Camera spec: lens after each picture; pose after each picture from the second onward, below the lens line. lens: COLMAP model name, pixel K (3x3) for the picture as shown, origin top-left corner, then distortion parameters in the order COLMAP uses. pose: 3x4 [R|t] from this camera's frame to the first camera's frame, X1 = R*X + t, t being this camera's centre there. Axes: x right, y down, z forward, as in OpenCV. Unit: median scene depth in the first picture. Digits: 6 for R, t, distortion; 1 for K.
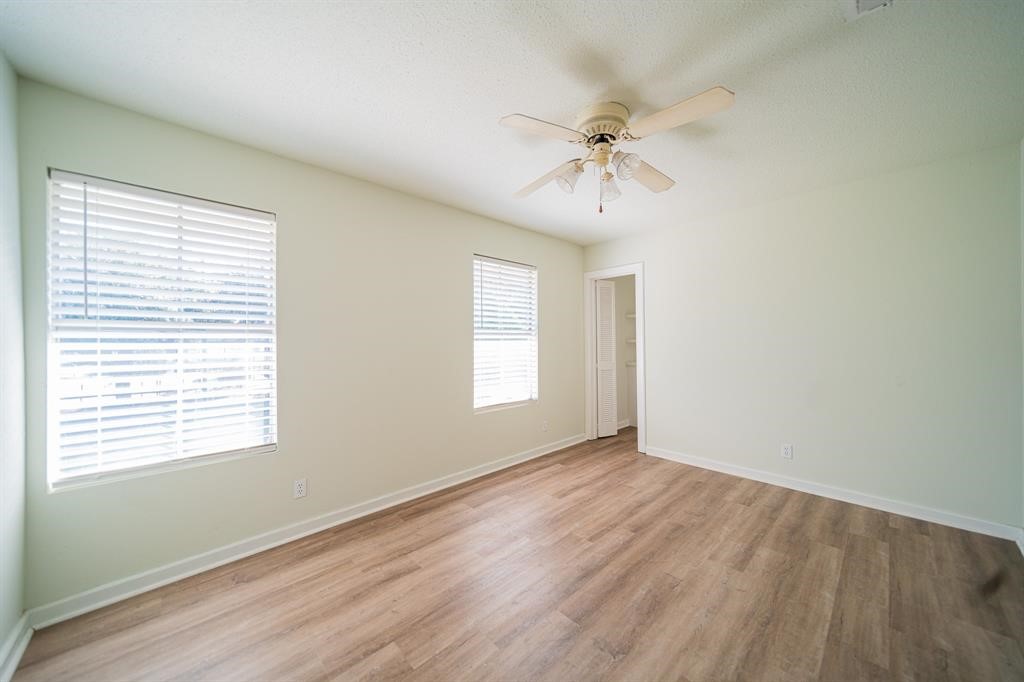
lens RADIAL K [[361.8, 0, 510.5], [0, 361.8, 337.3], [0, 0, 1]] dist [0.000594, 0.000508]
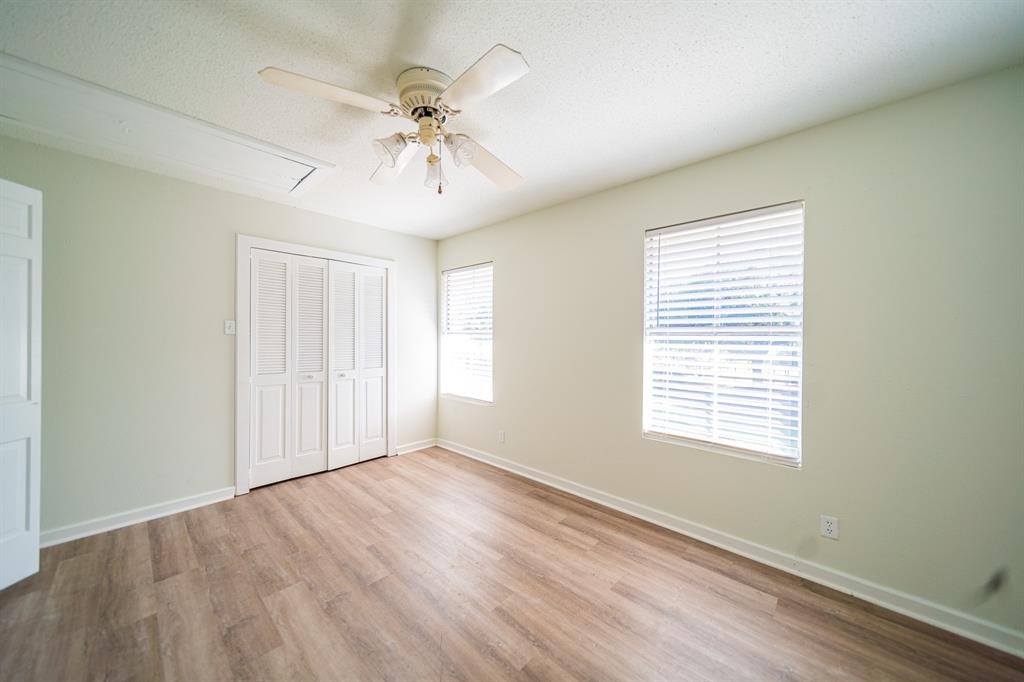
lens RADIAL K [[361.8, 0, 508.7], [0, 361.8, 337.5], [0, 0, 1]] dist [0.000594, 0.000508]
pose [[0.046912, 0.013745, -0.998804, 0.797559], [0.003091, 0.999899, 0.013905, -0.017364], [0.998894, -0.003739, 0.046865, 0.812880]]
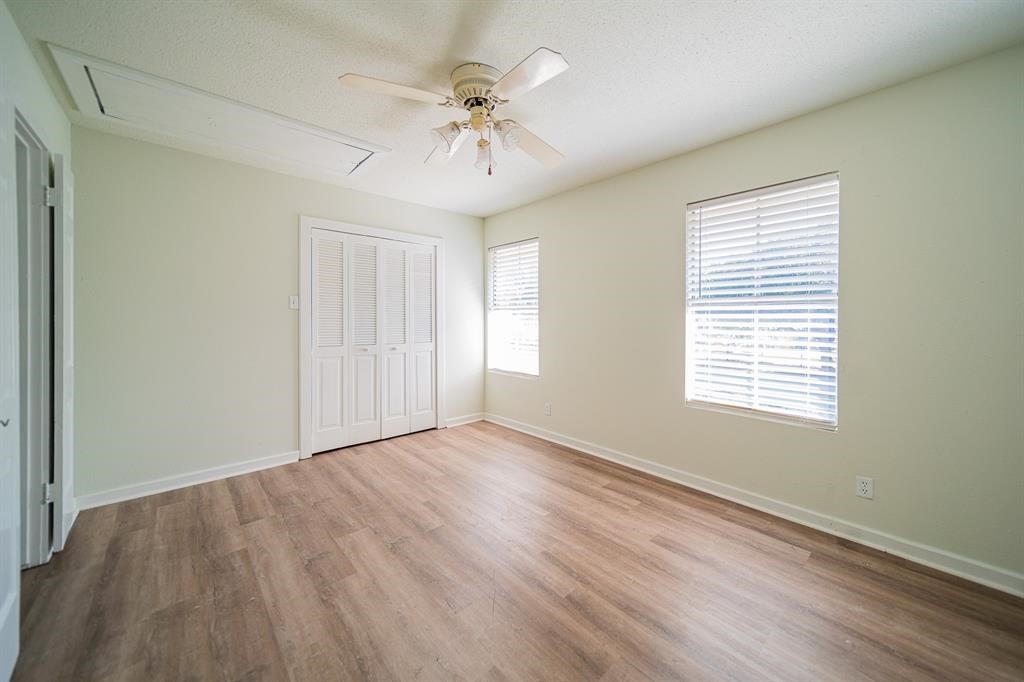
lens RADIAL K [[382.4, 0, 535.2], [0, 382.4, 319.9], [0, 0, 1]] dist [0.002060, 0.000613]
pose [[-0.007383, 0.014910, -0.999862, 0.896547], [0.008755, 0.999851, 0.014845, 0.008592], [0.999934, -0.008644, -0.007512, 0.813830]]
